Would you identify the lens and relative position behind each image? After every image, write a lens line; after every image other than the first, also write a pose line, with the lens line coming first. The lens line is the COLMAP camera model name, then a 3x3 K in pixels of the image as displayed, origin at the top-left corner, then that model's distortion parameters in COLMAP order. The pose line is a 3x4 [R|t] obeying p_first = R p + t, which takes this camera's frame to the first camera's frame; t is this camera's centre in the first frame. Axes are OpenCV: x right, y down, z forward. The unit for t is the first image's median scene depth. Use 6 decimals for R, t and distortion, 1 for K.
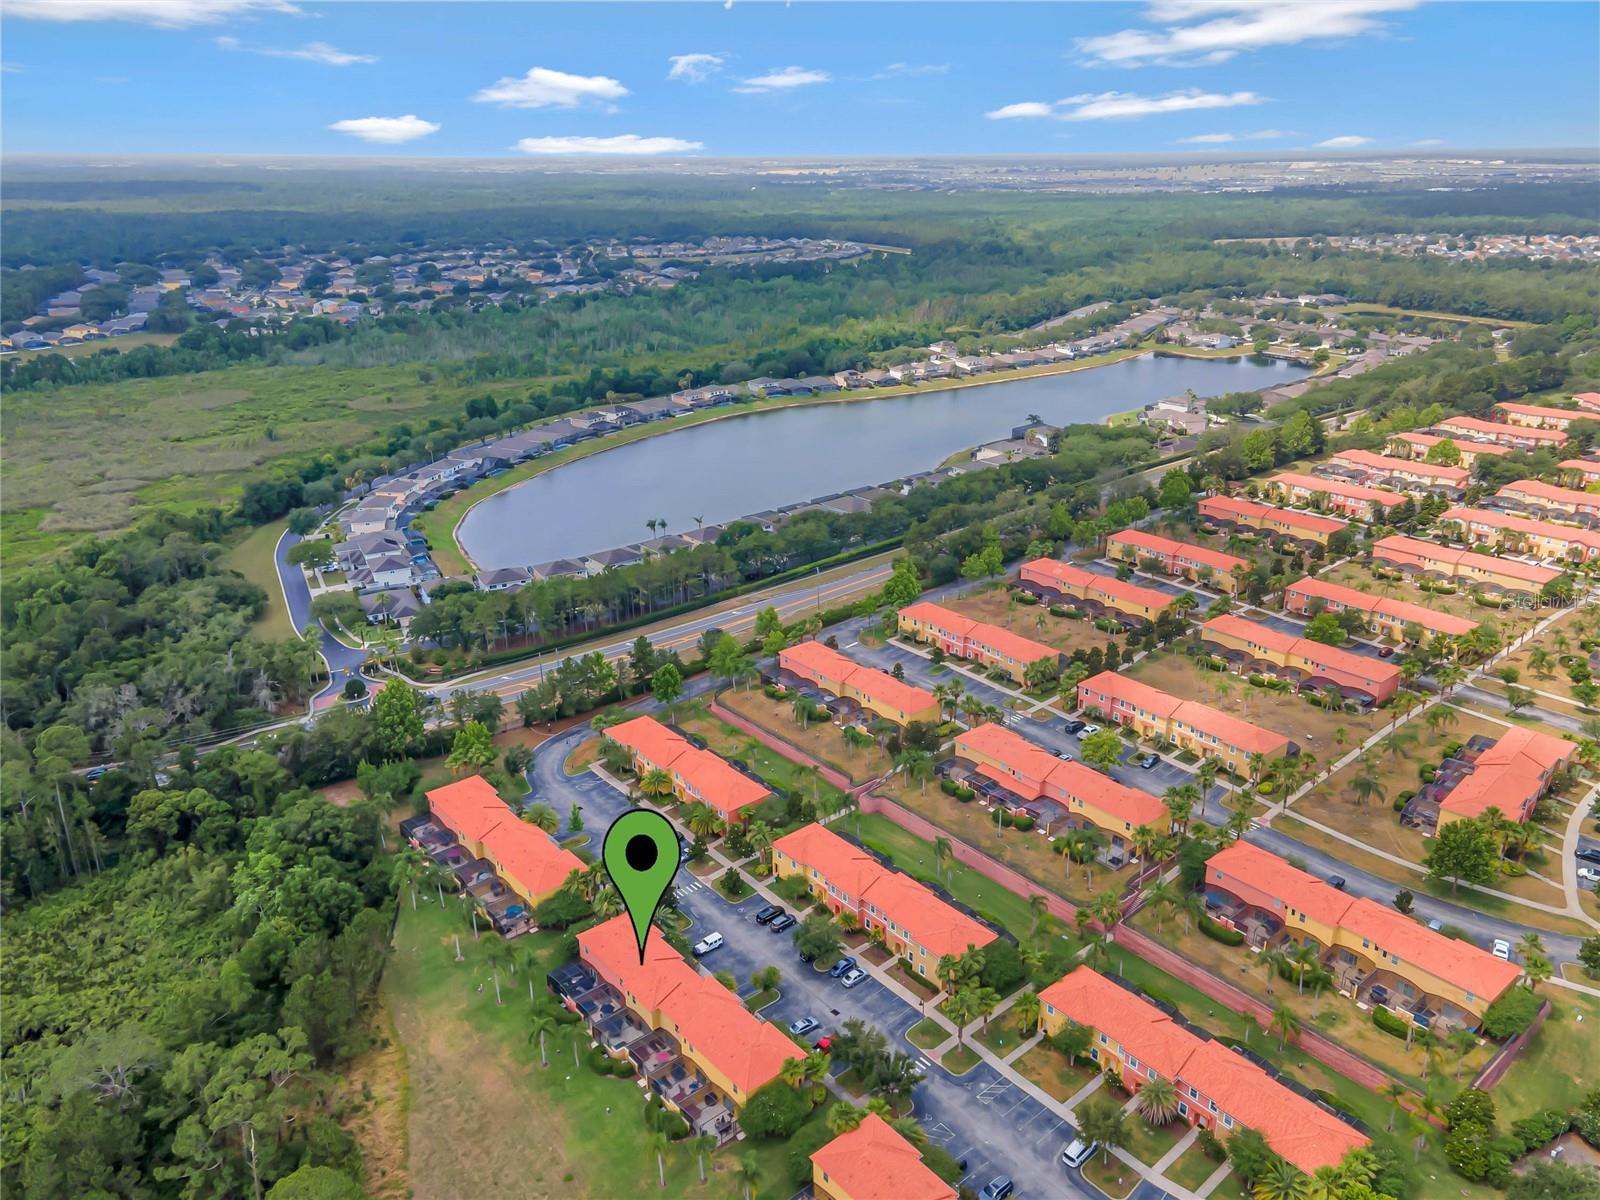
lens RADIAL K [[1126.1, 0, 815.2], [0, 1126.1, 639.4], [0, 0, 1]] dist [0.042857, 0.004946]
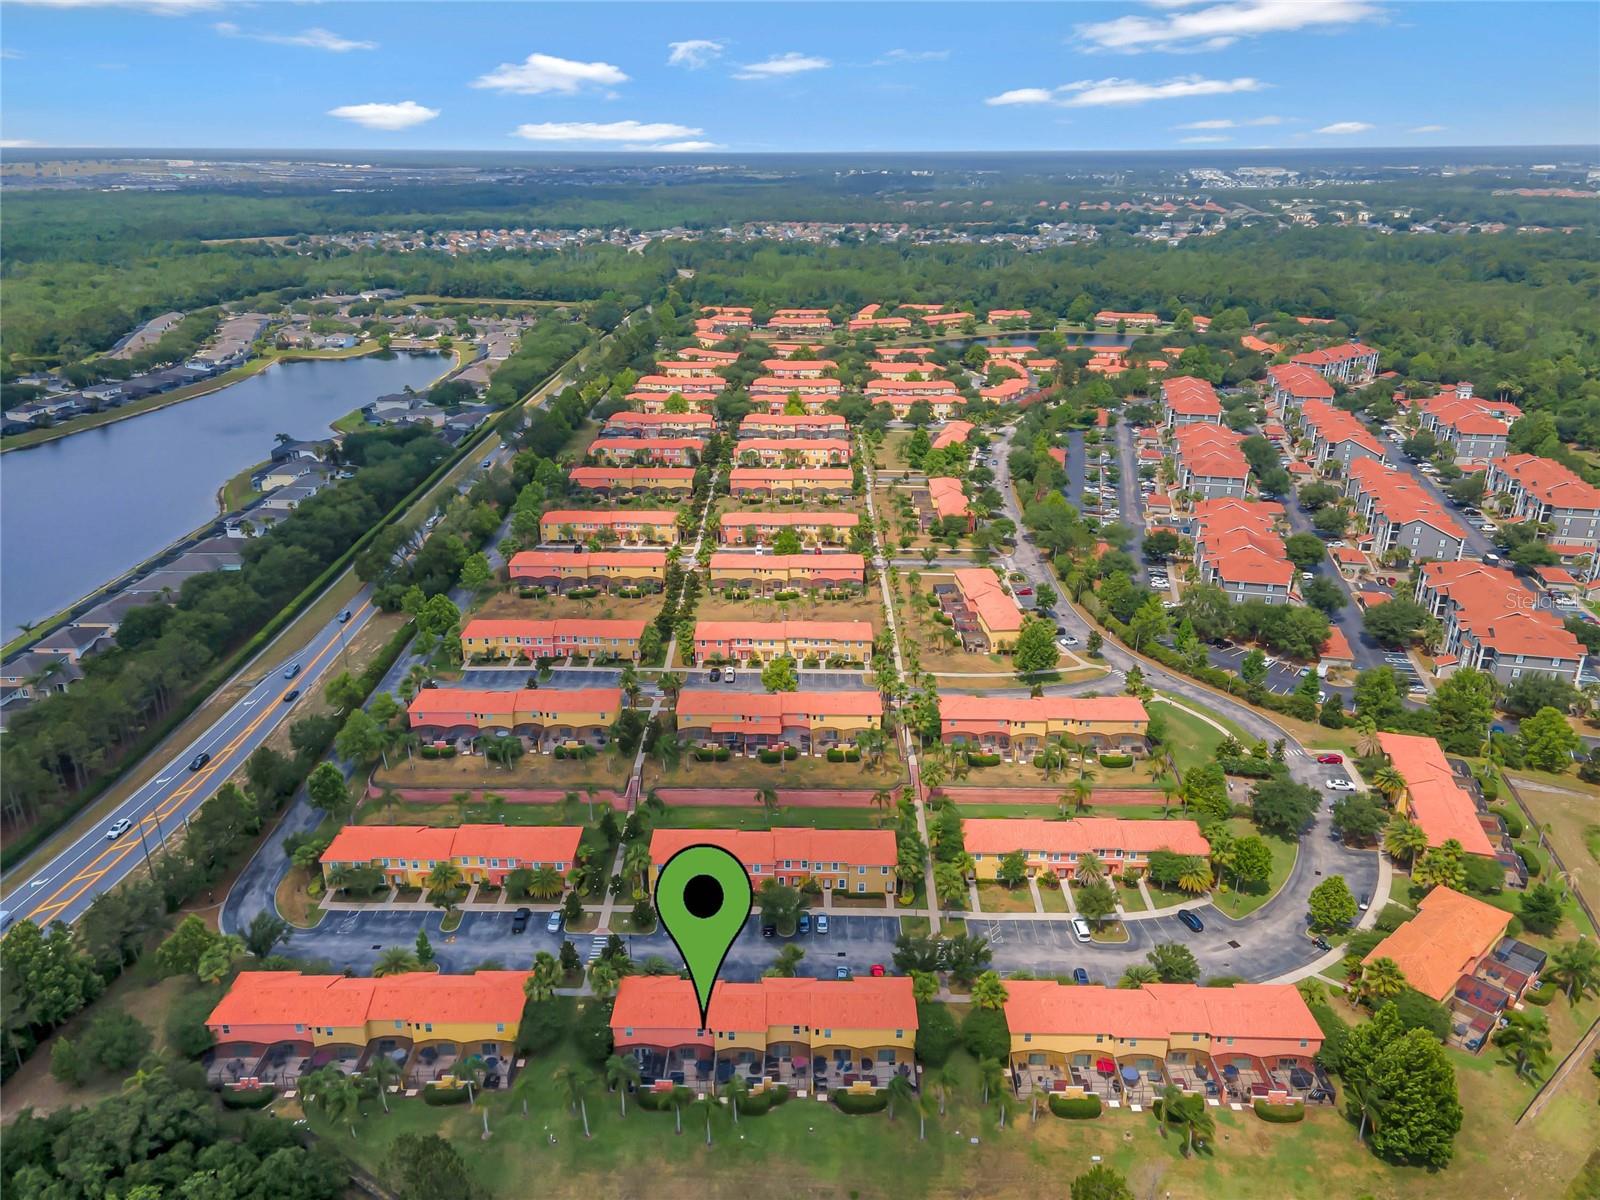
lens RADIAL K [[1133.8, 0, 800.0], [0, 1133.8, 600.0], [0, 0, 1]] dist [0.038628, -0.005087]
pose [[0.668156, -0.272739, 0.692229, -0.388984], [0.294325, 0.951386, 0.090757, -0.057448], [-0.683330, 0.143100, 0.715949, 0.123637]]
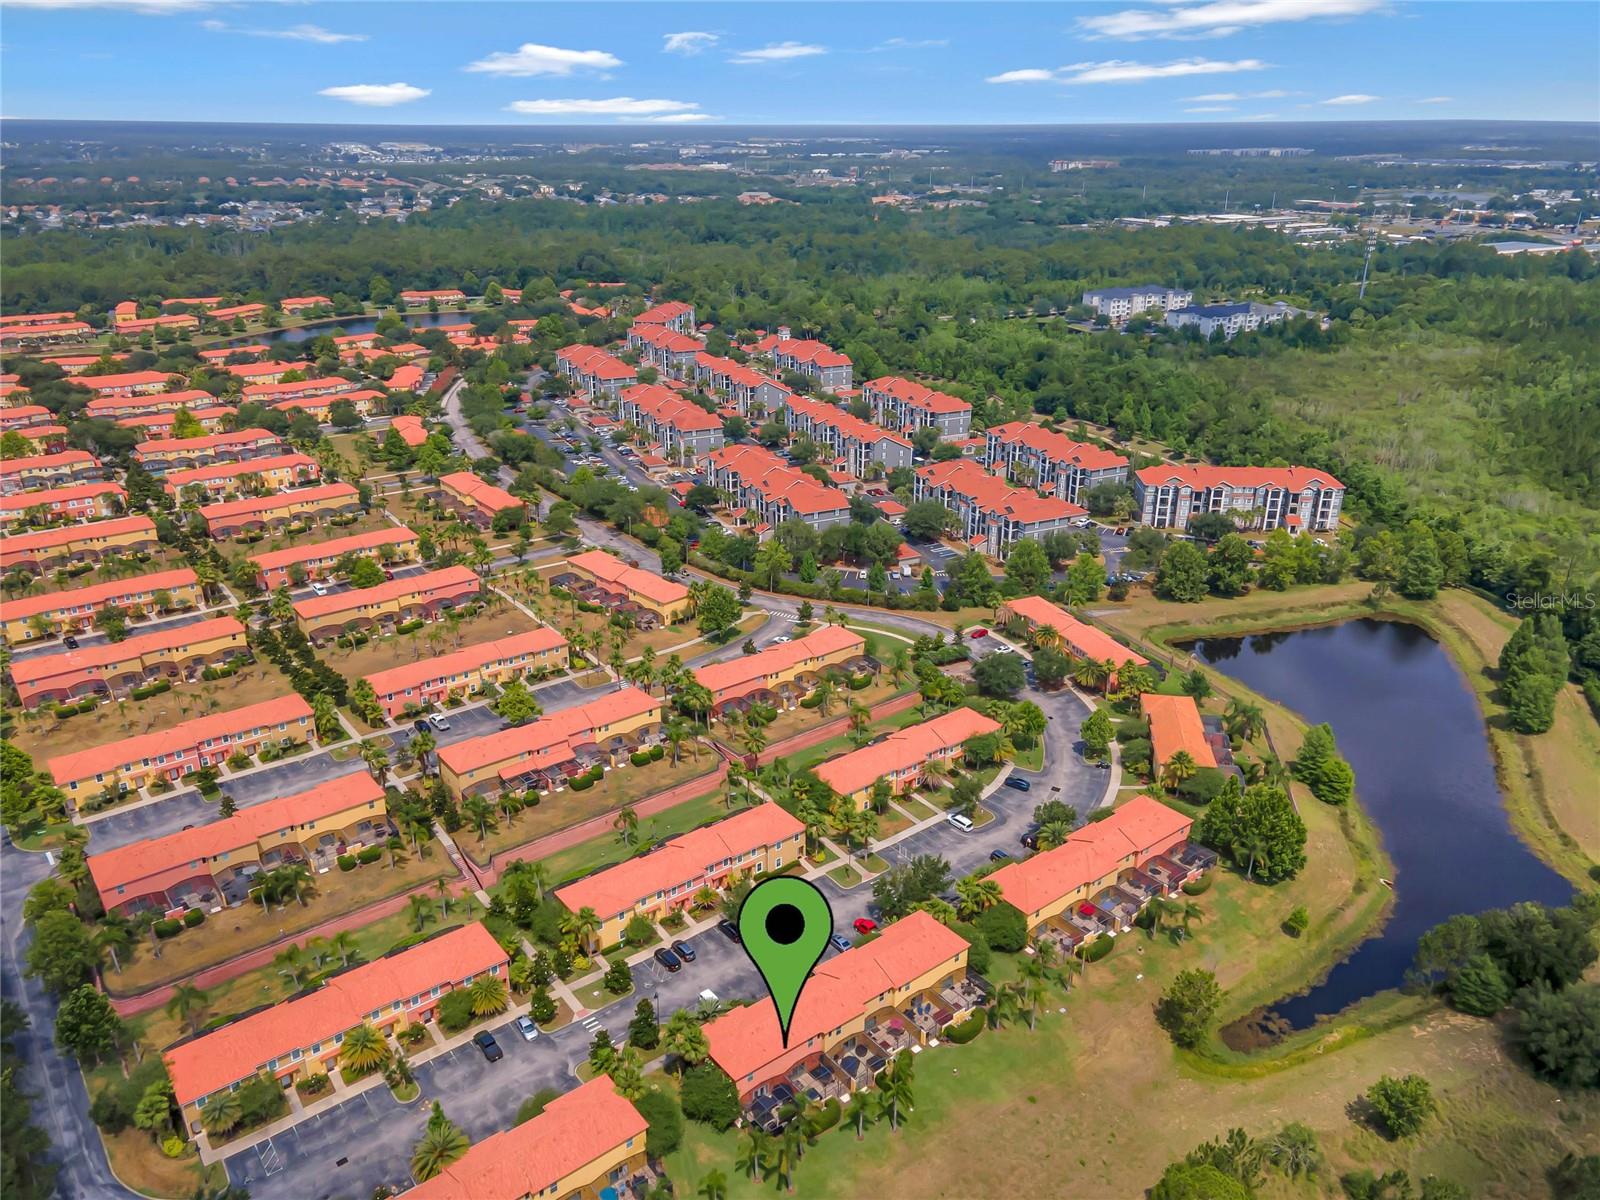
lens RADIAL K [[1130.8, 0, 800.0], [0, 1130.8, 600.0], [0, 0, 1]] dist [0.038796, 0.005298]
pose [[0.066866, -0.383762, 0.921008, -0.504693], [0.394647, 0.857972, 0.328844, -0.174363], [-0.916397, 0.341484, 0.208819, 0.400045]]
